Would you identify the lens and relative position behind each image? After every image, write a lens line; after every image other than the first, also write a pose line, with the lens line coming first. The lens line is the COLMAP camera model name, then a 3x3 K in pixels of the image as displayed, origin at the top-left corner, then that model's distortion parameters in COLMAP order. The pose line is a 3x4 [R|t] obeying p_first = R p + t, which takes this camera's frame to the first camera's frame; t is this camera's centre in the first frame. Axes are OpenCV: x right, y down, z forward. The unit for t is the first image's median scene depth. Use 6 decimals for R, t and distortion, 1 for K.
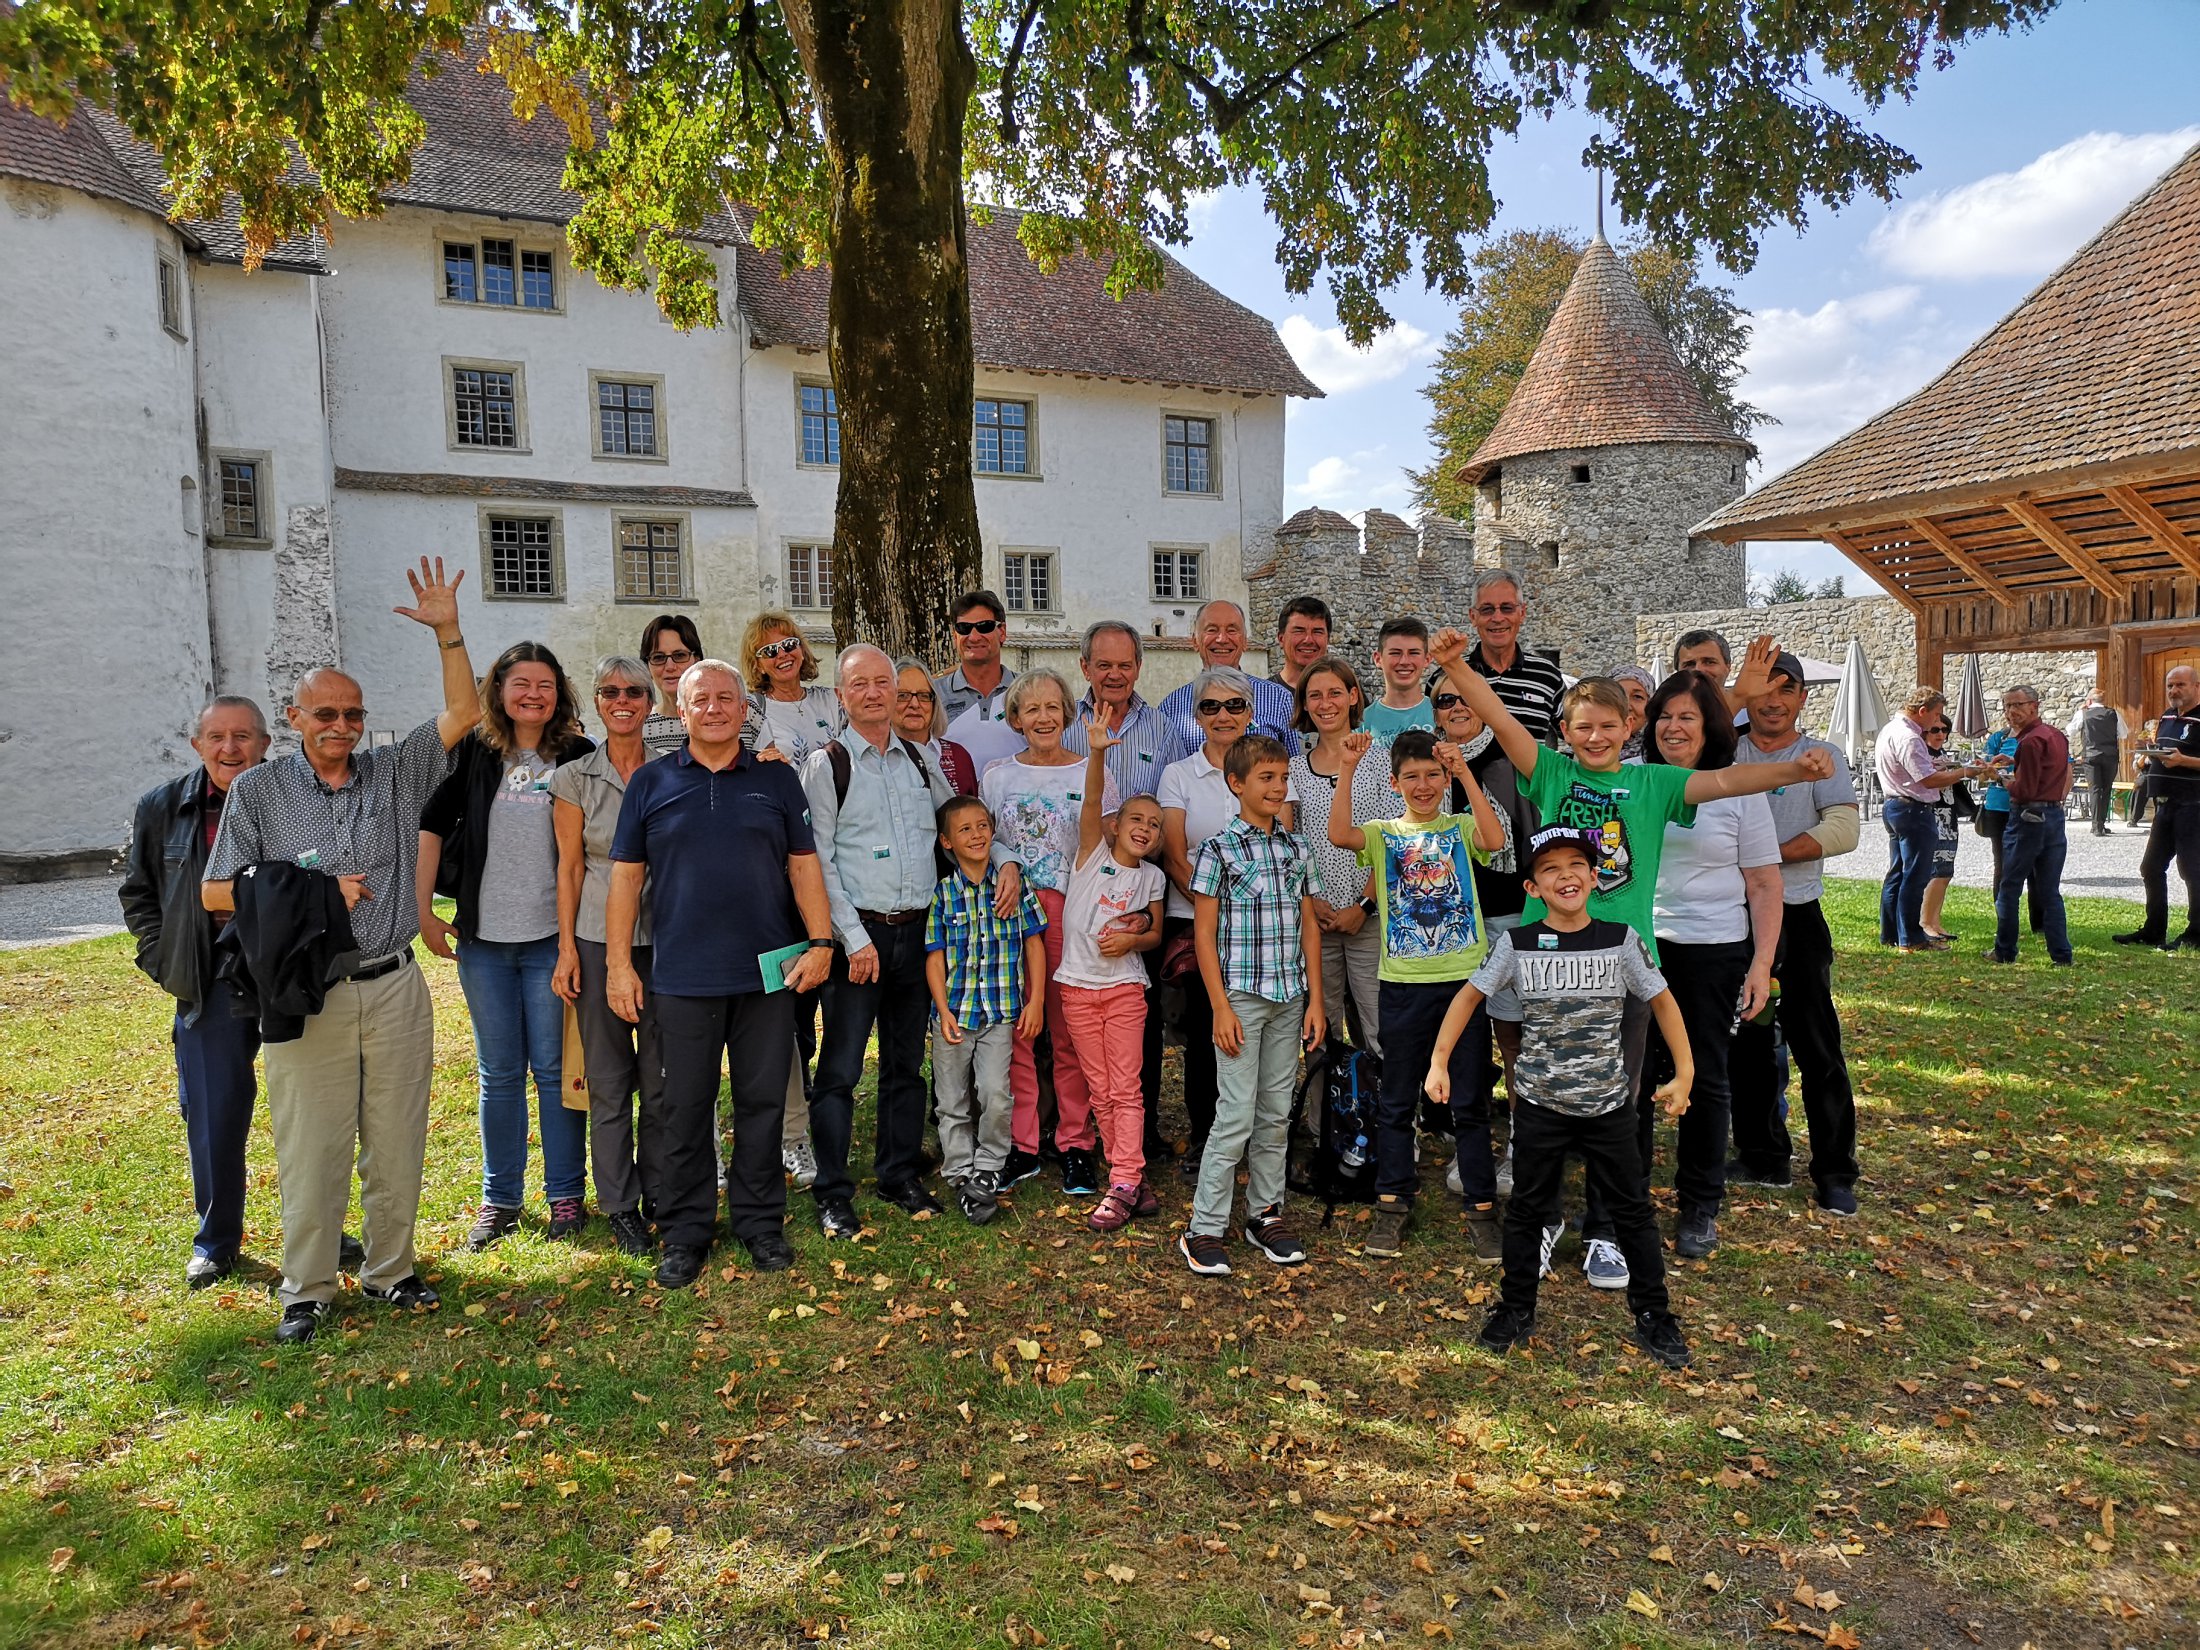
lens RADIAL K [[1708.4, 0, 1100.0], [0, 1708.4, 825.0], [0, 0, 1]] dist [0.068086, -0.074491]
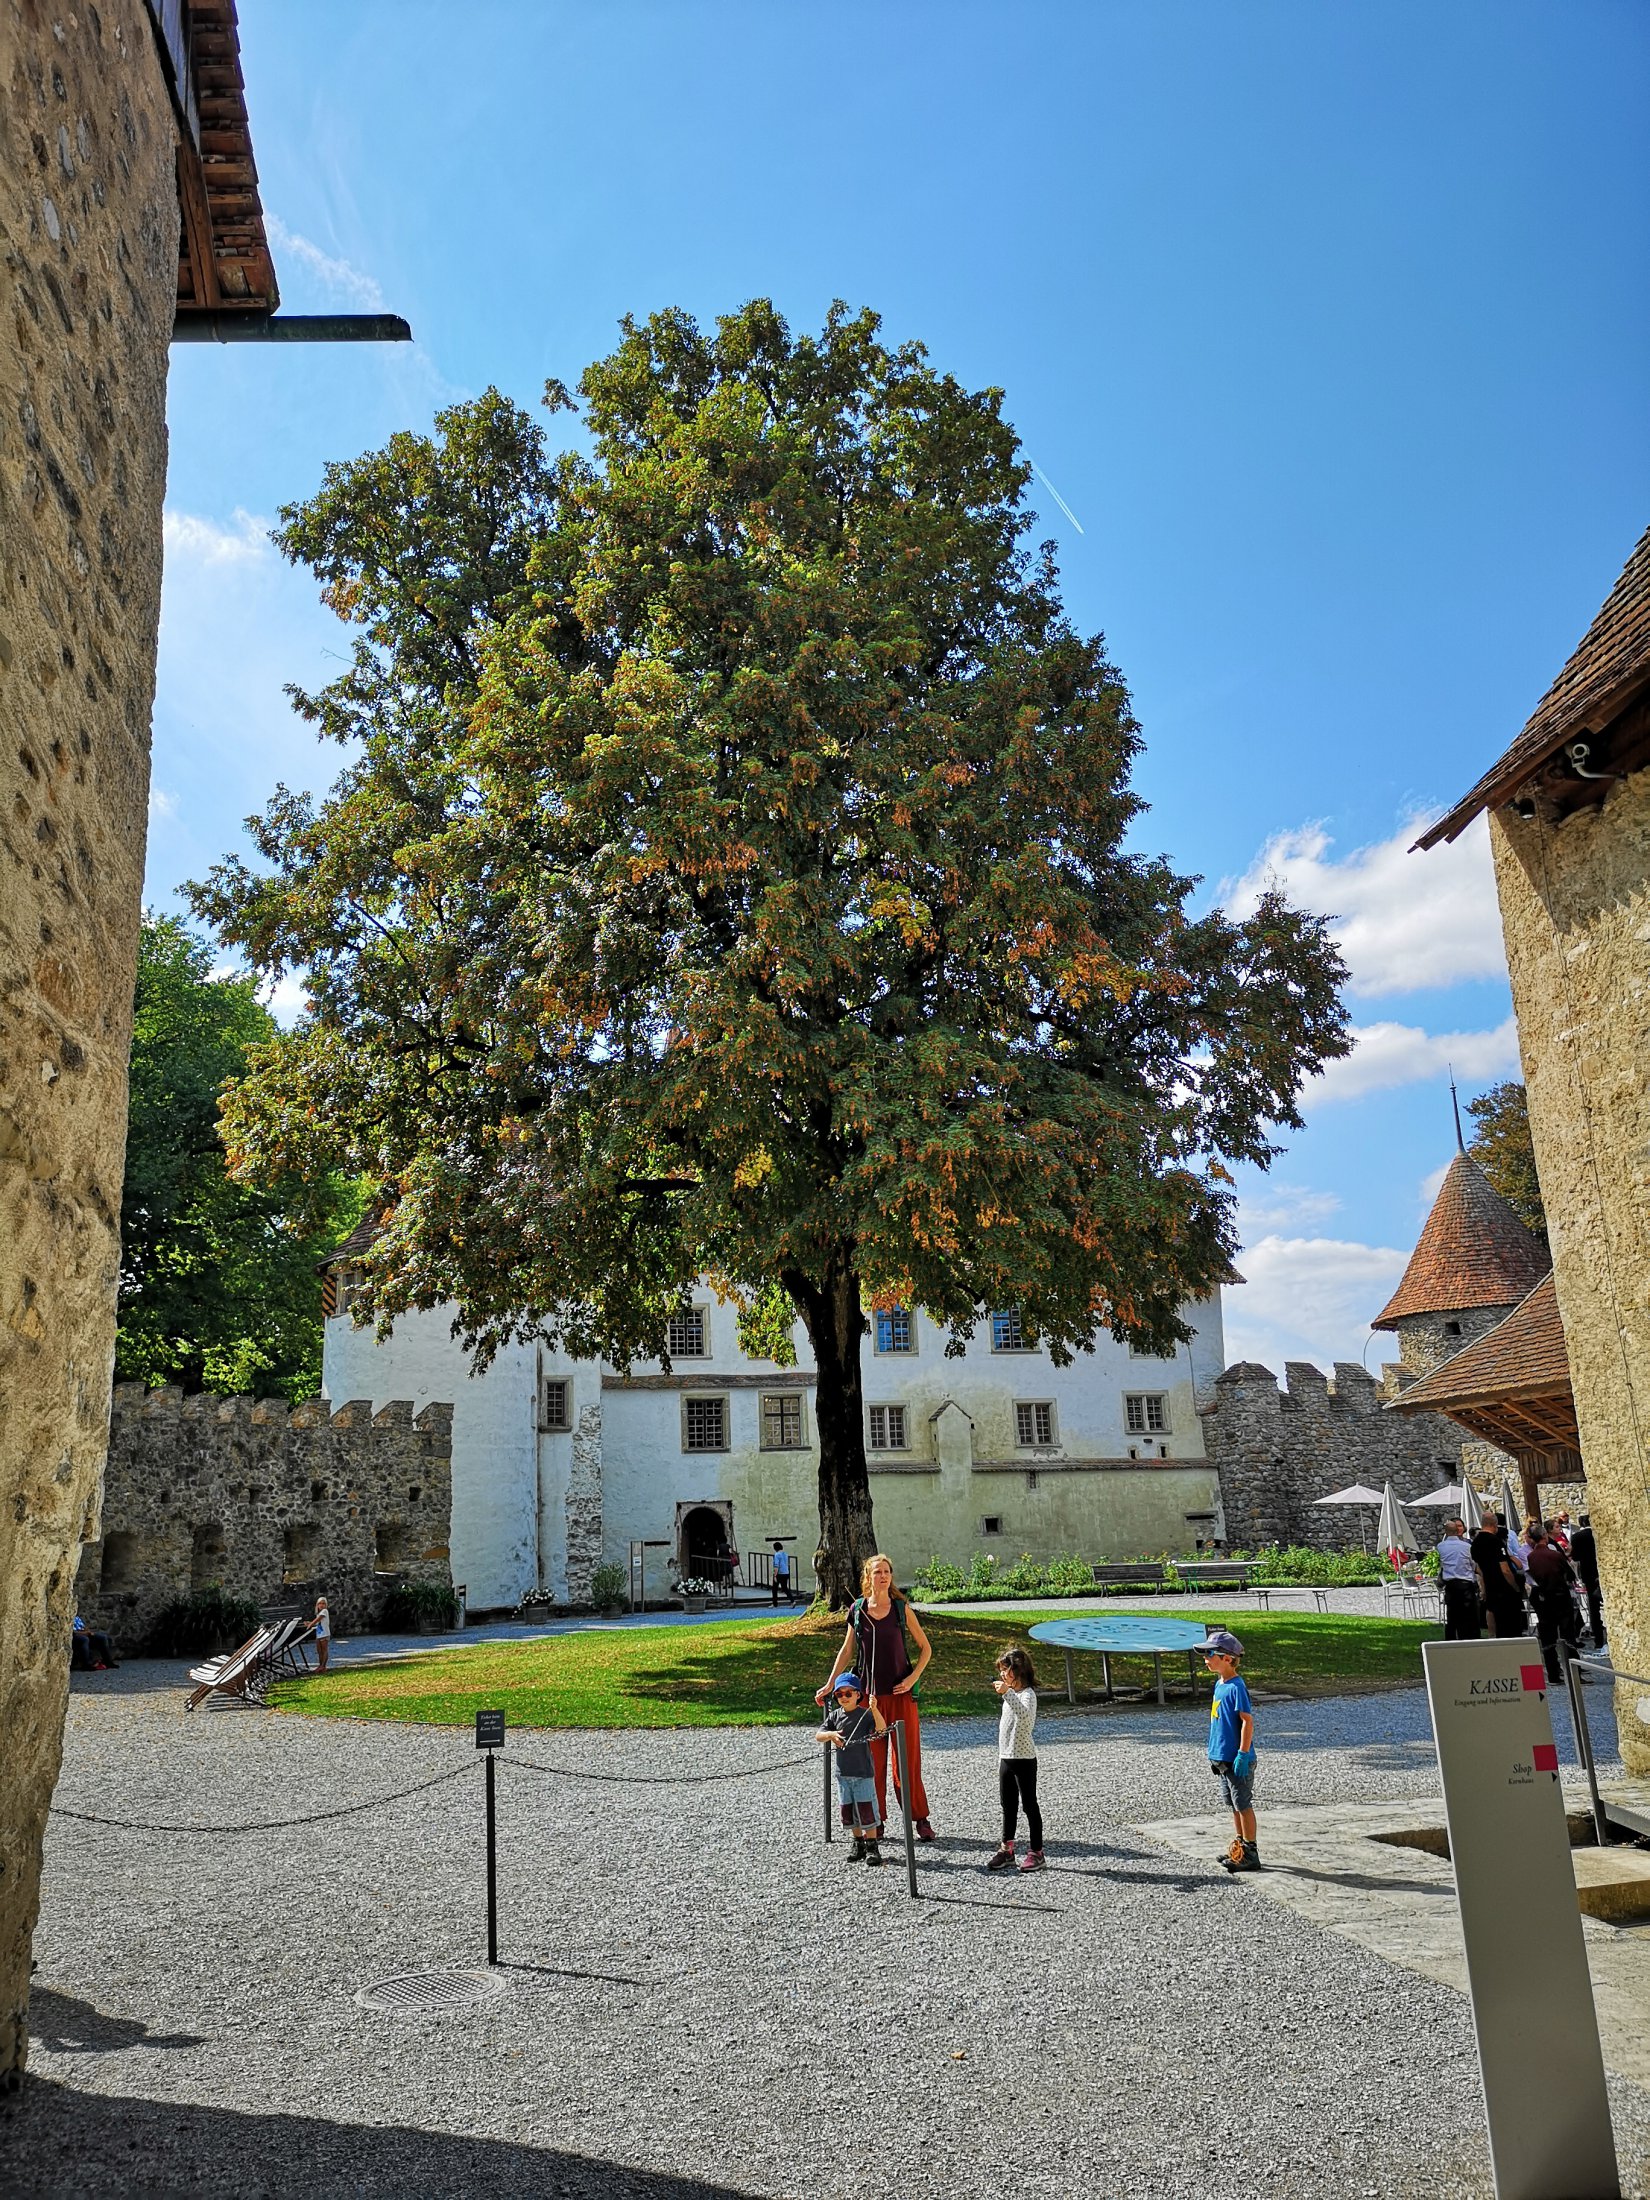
lens RADIAL K [[1741.2, 0, 825.0], [0, 1741.2, 1100.0], [0, 0, 1]] dist [0.112172, -0.231356]
pose [[0.969999, -0.071632, -0.232318, 0.245049], [0.002614, 0.958624, -0.284665, 0.027143], [0.243096, 0.275517, 0.930051, -0.810151]]
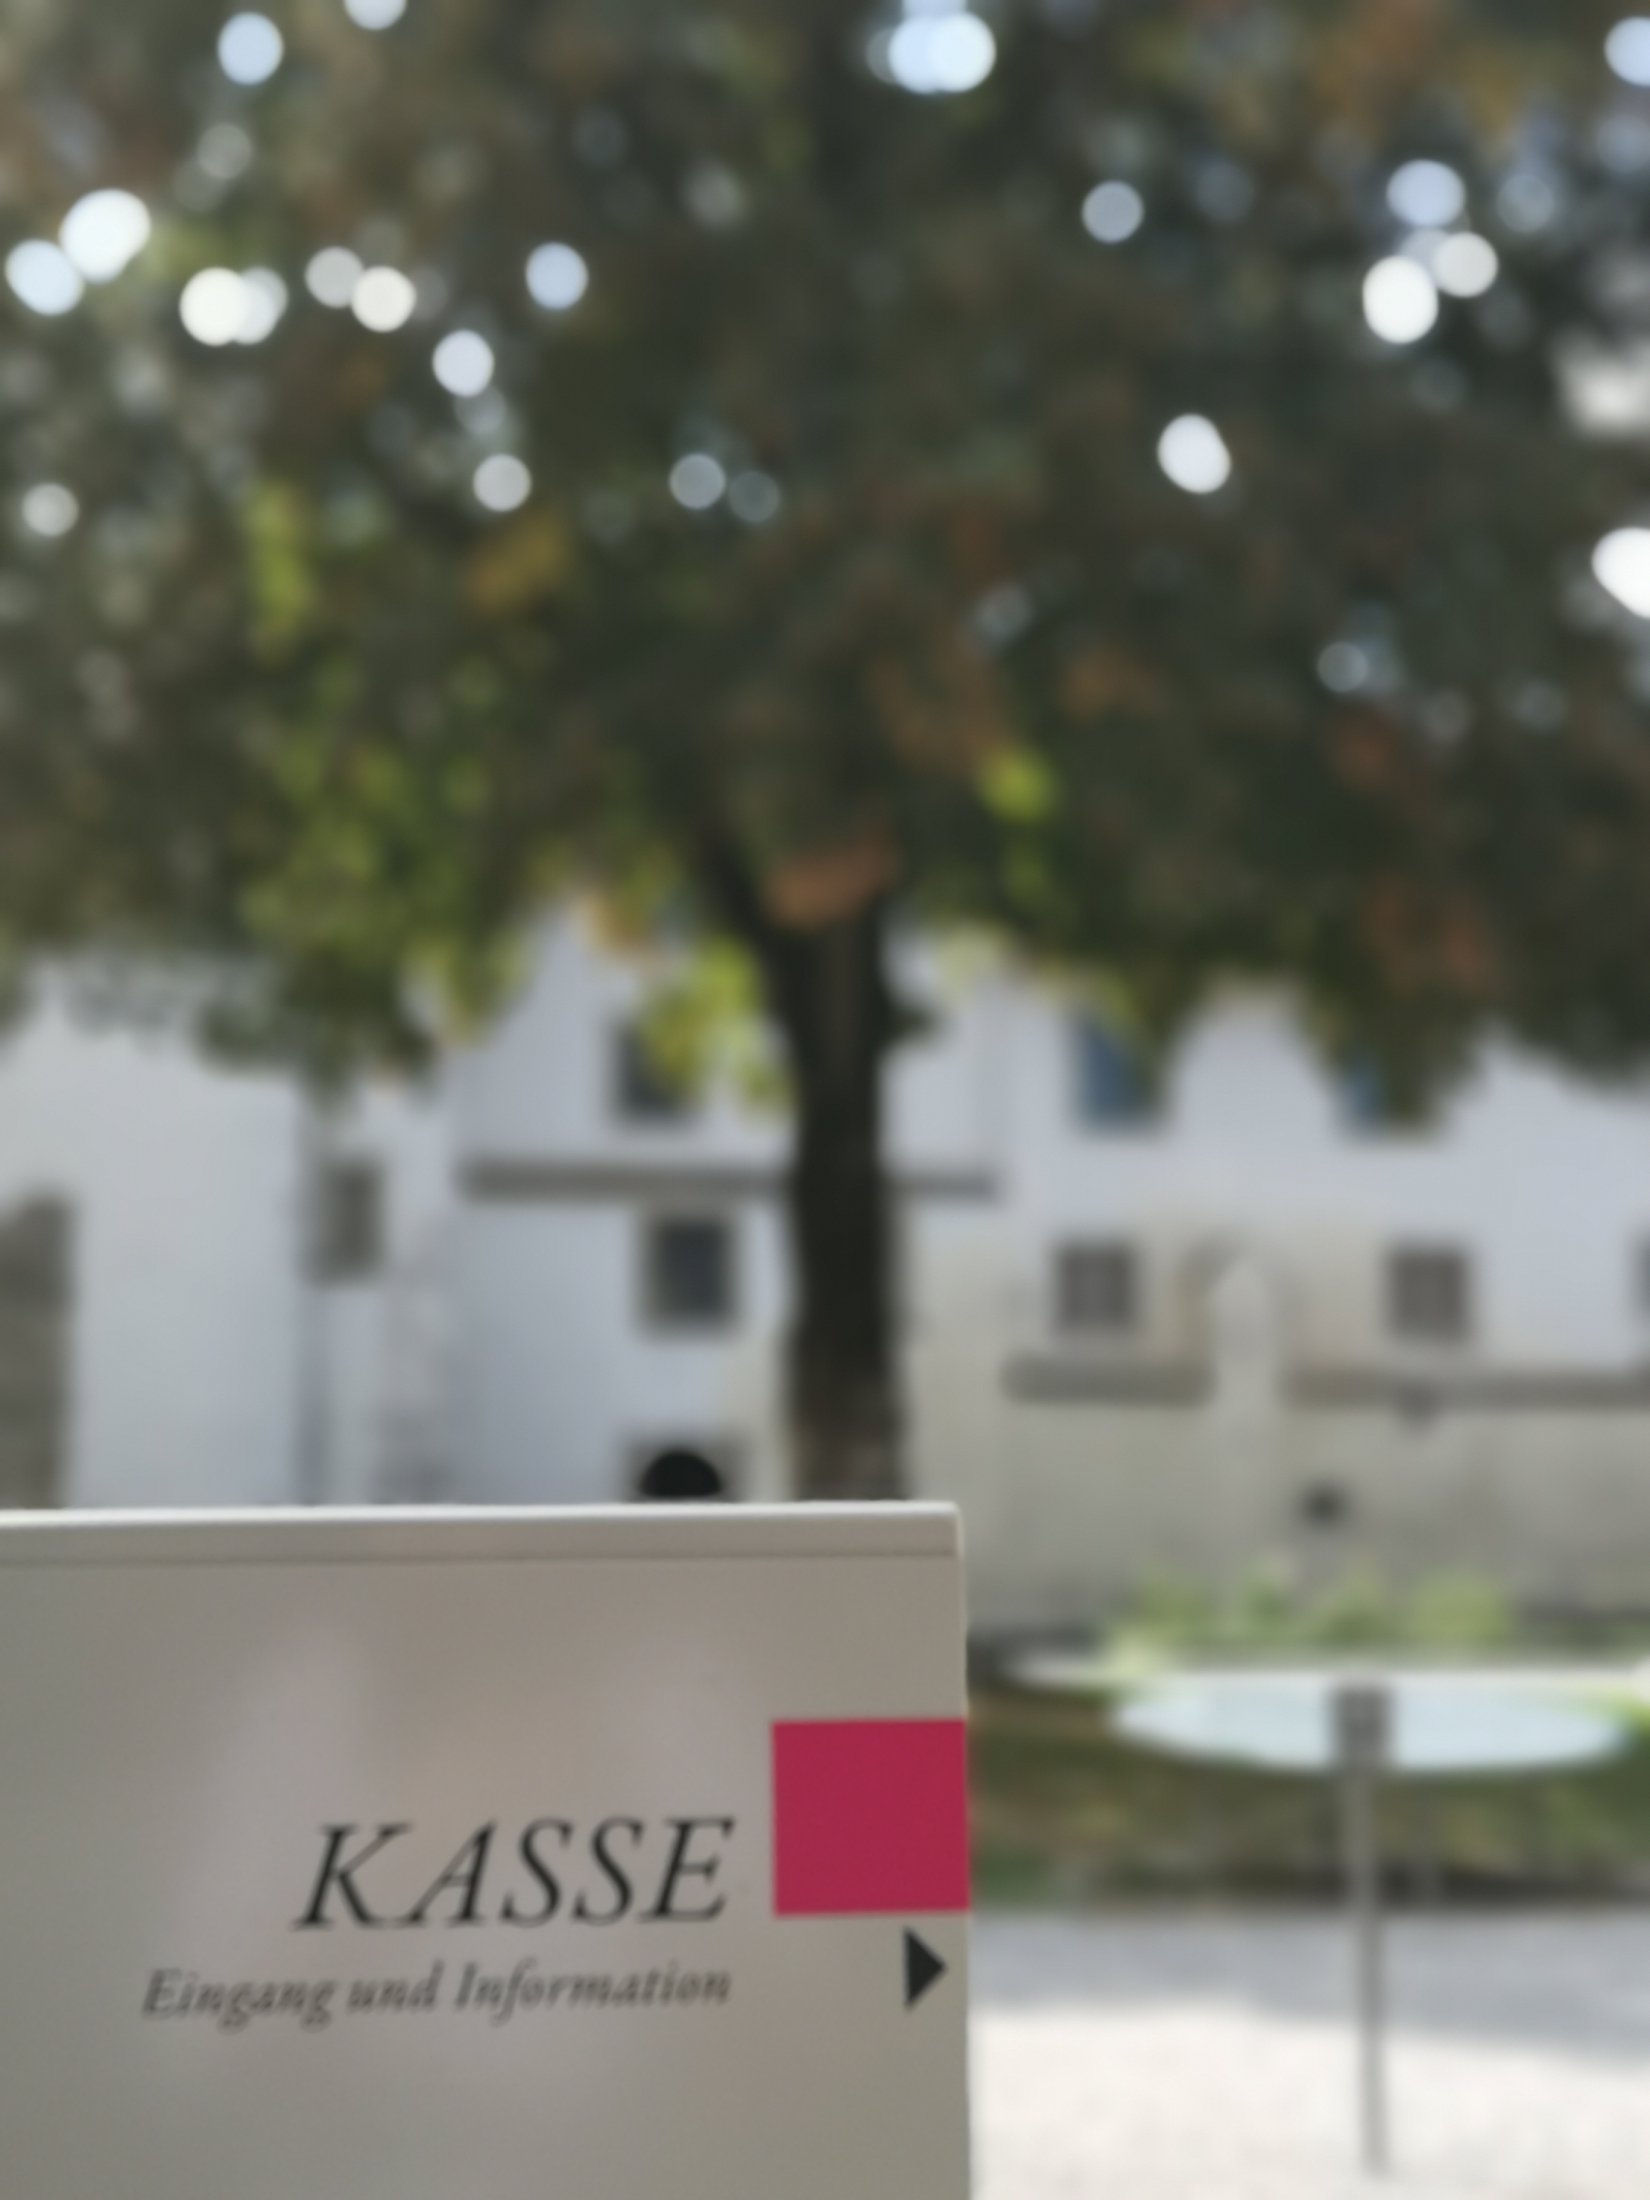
lens RADIAL K [[3414.9, 0, 825.0], [0, 3414.9, 1100.0], [0, 0, 1]] dist [0.016275, 0.023000]
pose [[0.935836, -0.038630, -0.350313, 0.329640], [-0.025554, 0.983922, -0.176764, 0.036006], [0.351508, 0.174374, 0.919802, -0.467843]]
